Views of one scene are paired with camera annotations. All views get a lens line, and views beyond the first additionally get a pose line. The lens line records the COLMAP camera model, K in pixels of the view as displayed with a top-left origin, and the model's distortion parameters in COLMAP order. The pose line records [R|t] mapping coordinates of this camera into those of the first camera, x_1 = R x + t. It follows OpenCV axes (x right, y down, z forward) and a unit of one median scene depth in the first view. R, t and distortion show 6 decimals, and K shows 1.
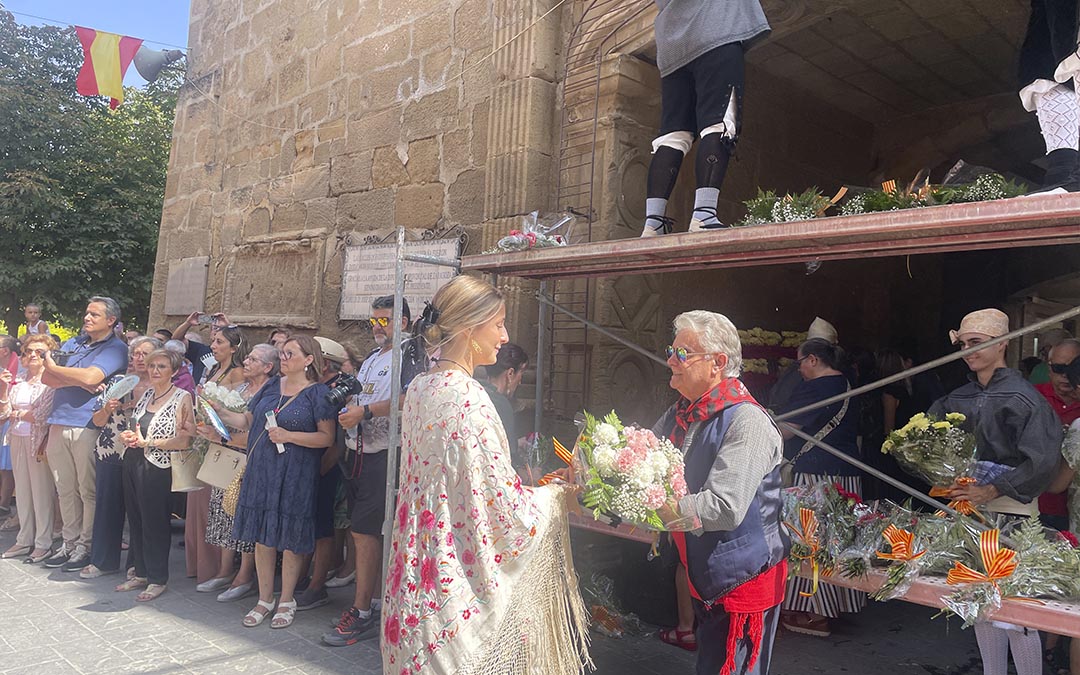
lens RADIAL K [[823.8, 0, 540.0], [0, 823.8, 337.5], [0, 0, 1]] dist [0.076541, -0.107309]
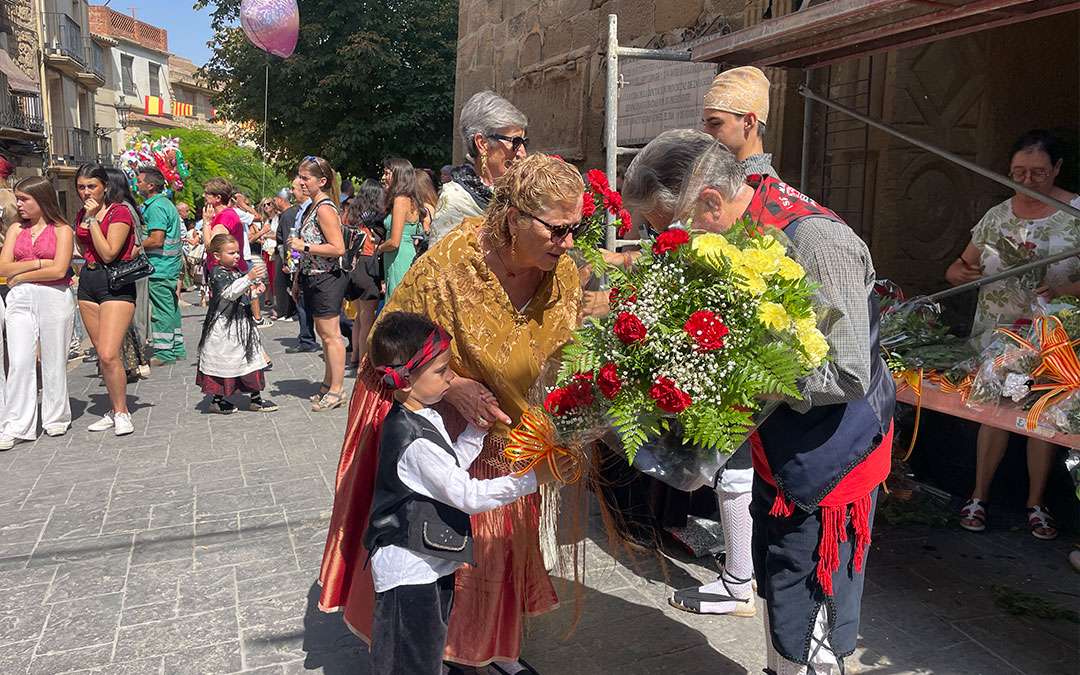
lens RADIAL K [[823.8, 0, 540.0], [0, 823.8, 337.5], [0, 0, 1]] dist [0.076541, -0.107309]
pose [[0.916923, 0.020425, -0.398542, 0.069925], [0.055397, 0.982505, 0.177804, 0.020257], [0.395201, -0.185110, 0.899750, 0.108923]]
